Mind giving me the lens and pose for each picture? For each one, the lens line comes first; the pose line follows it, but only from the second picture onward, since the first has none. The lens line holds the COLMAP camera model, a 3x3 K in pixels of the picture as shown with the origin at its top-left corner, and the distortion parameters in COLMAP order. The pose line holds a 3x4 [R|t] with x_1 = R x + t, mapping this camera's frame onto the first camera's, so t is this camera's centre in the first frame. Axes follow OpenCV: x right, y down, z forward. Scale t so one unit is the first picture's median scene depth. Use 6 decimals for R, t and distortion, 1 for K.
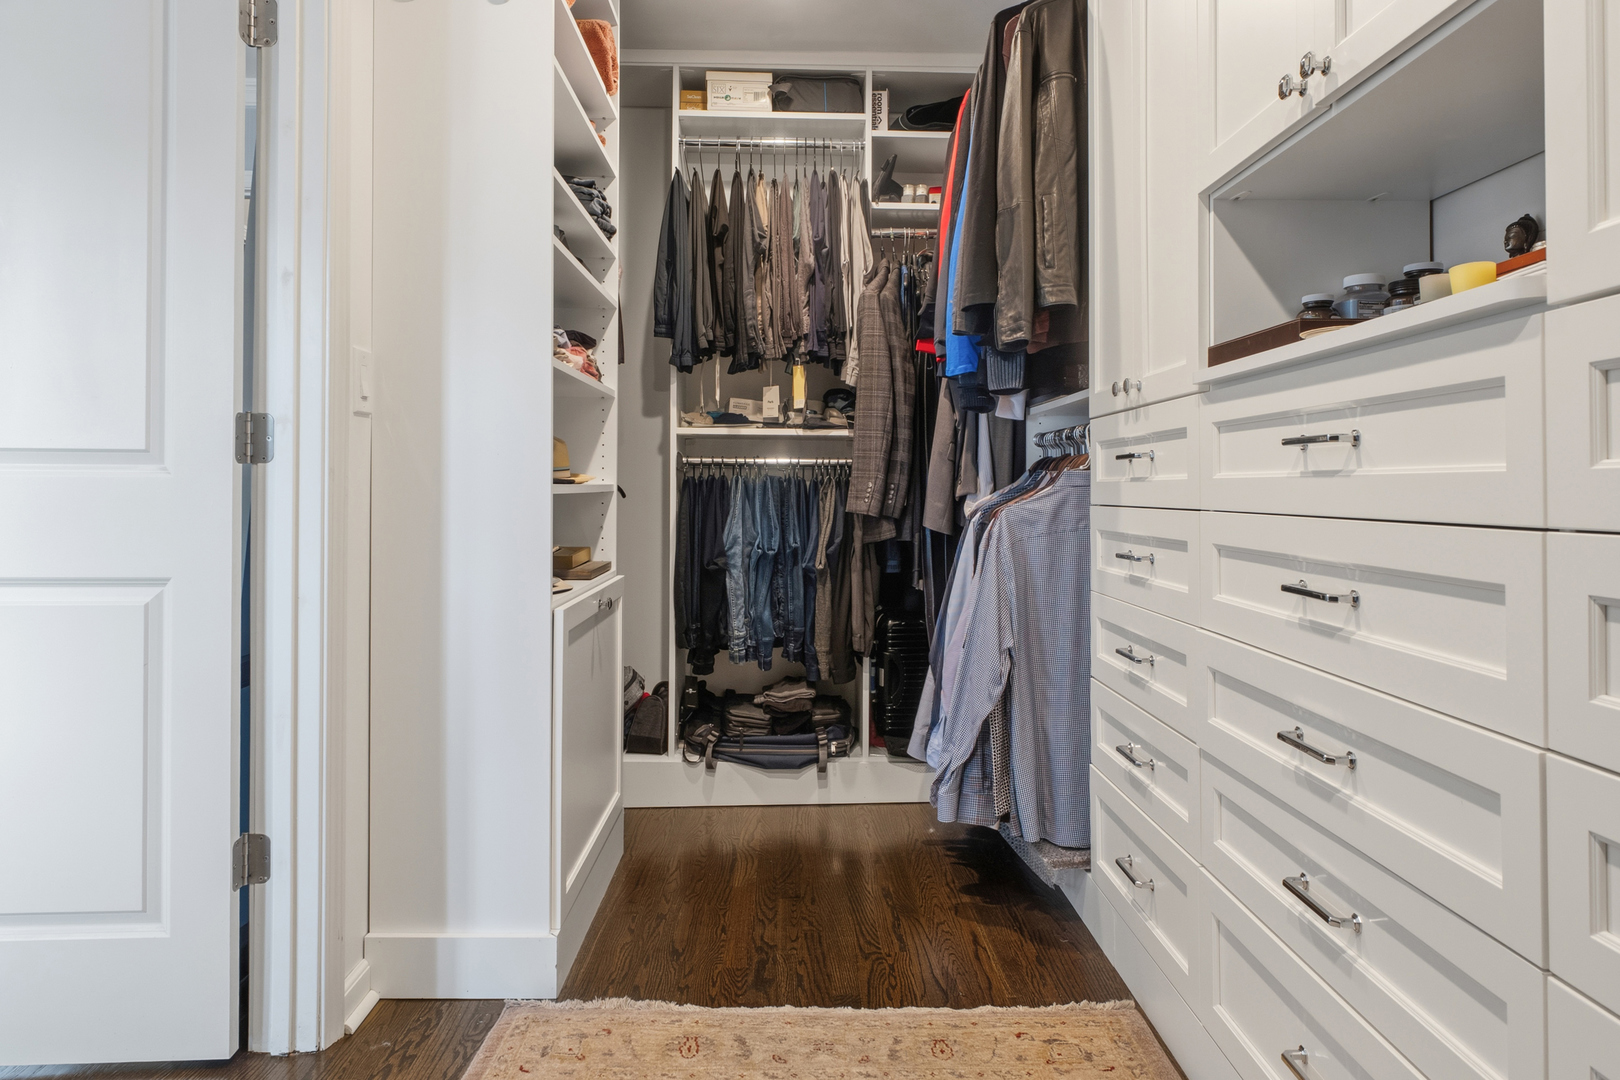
lens RADIAL K [[995.3, 0, 814.9], [0, 995.3, 480.6], [0, 0, 1]] dist [-0.002528, -0.000894]
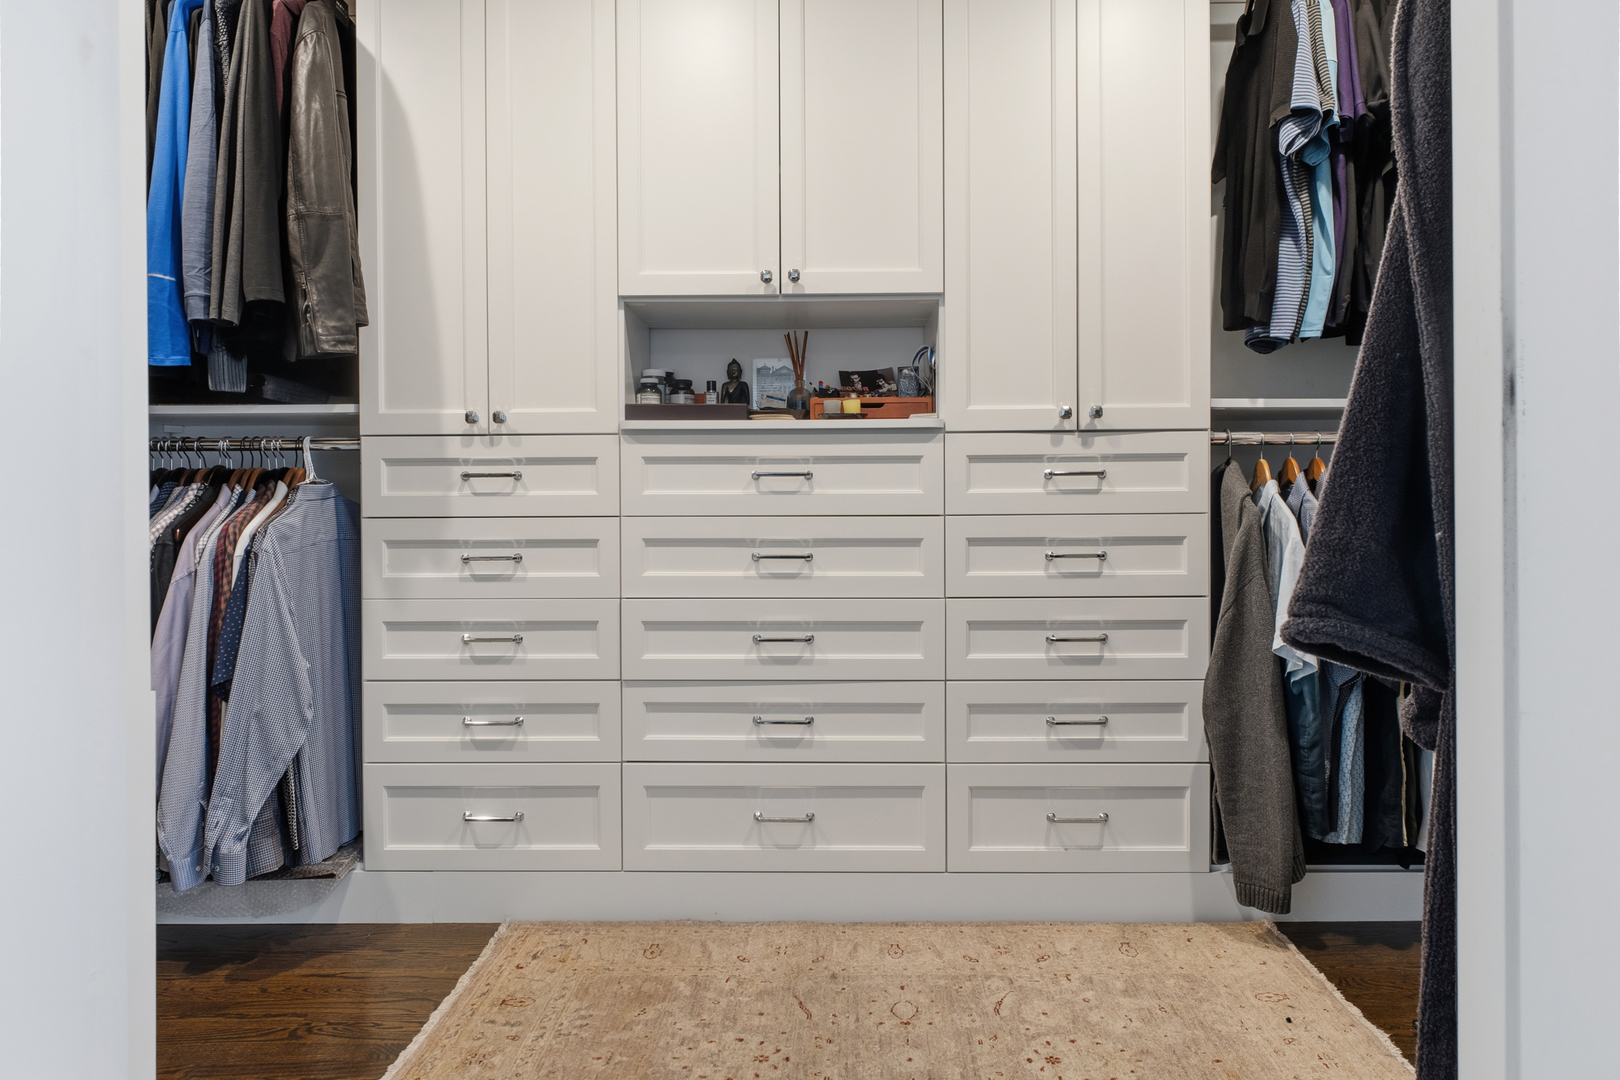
lens RADIAL K [[998.0, 0, 788.1], [0, 998.0, 512.5], [0, 0, 1]] dist [-0.010207, -0.000874]
pose [[0.044268, -0.003596, 0.999013, -1.061064], [-0.003358, 0.999987, 0.003748, 0.017936], [-0.999014, -0.003520, 0.044256, 0.707605]]
